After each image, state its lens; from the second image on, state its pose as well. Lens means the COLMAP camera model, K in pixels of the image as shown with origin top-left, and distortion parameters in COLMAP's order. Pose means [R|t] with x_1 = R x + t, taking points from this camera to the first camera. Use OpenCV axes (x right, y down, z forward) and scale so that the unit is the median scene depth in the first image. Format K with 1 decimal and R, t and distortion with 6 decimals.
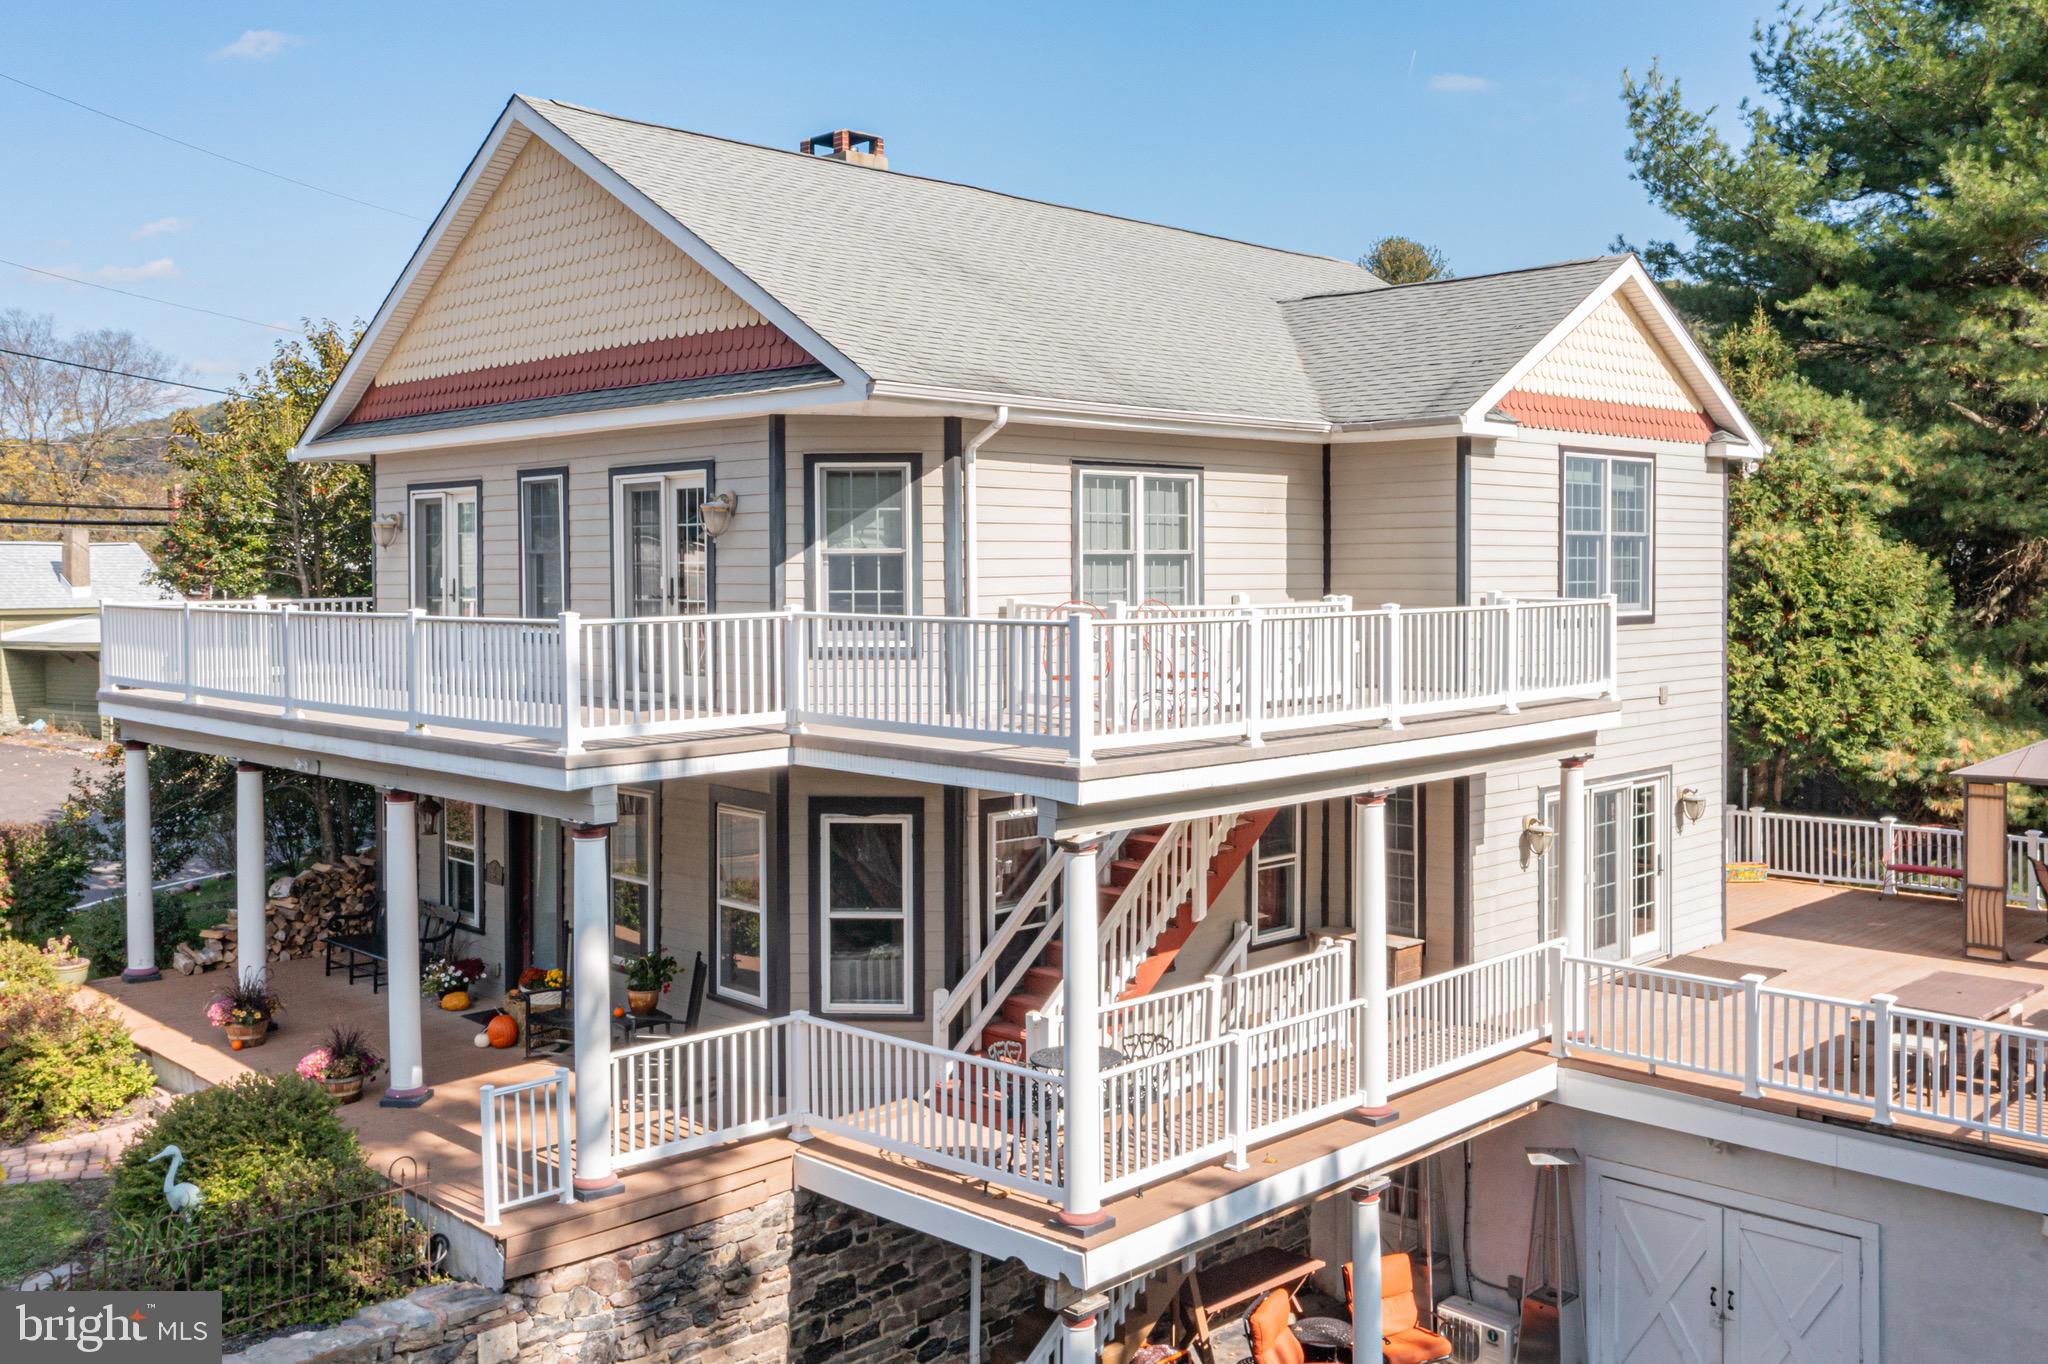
lens RADIAL K [[1791.1, 0, 1093.1], [0, 1791.1, 682.5], [0, 0, 1]] dist [0.014767, 0.008007]
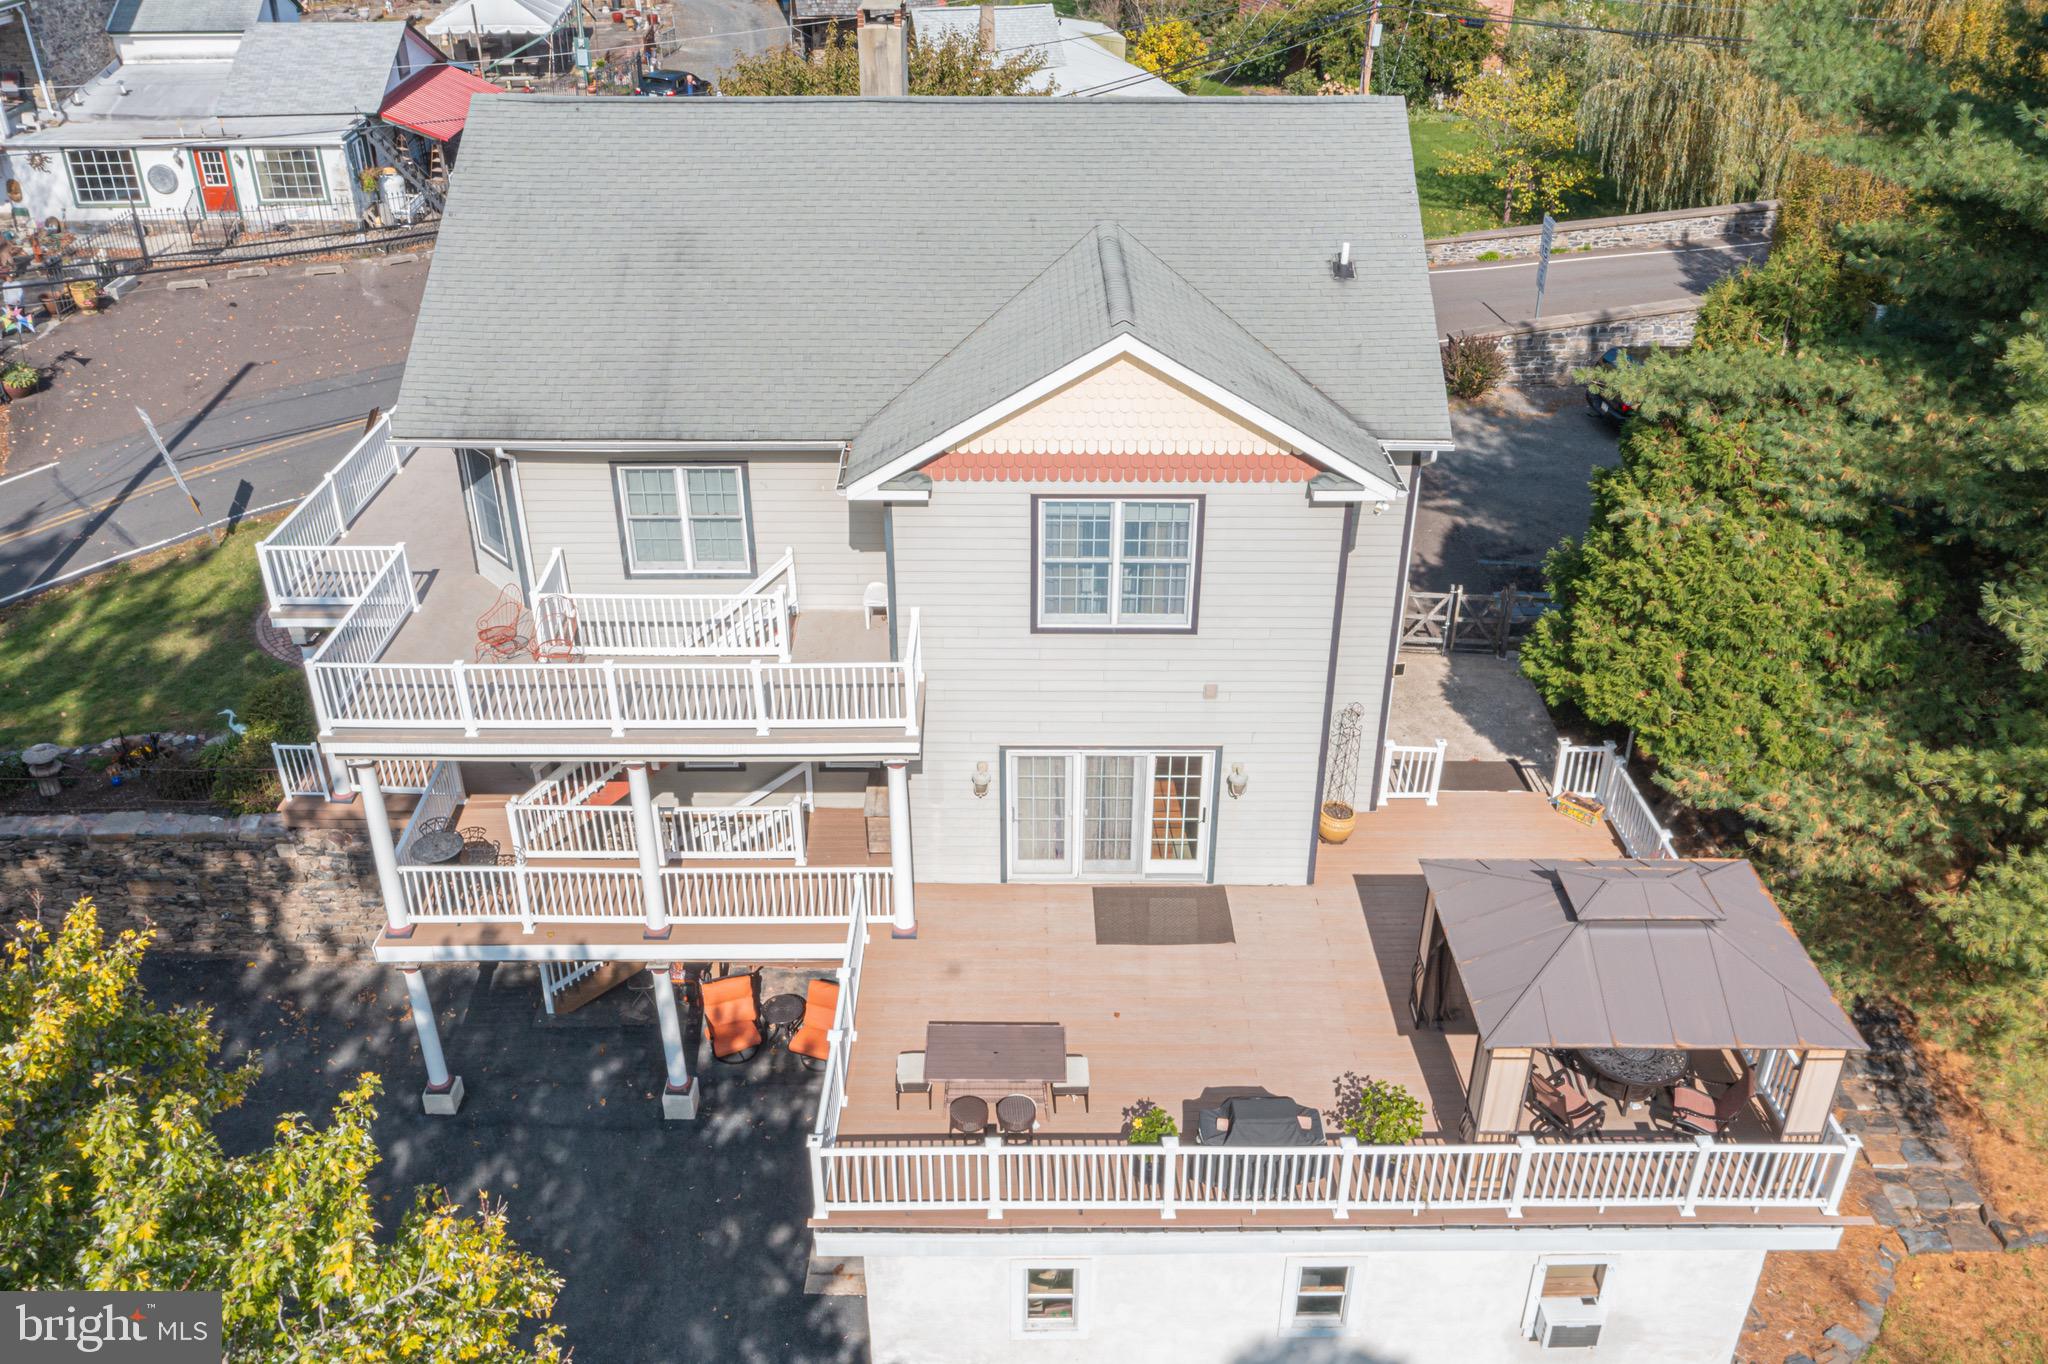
lens RADIAL K [[1661.7, 0, 990.3], [0, 1661.7, 669.9], [0, 0, 1]] dist [0.001106, 0.004655]
pose [[0.685354, 0.362738, -0.631435, 0.959002], [-0.044853, 0.886488, 0.460573, -0.523682], [0.726827, -0.287334, 0.623828, 0.281120]]
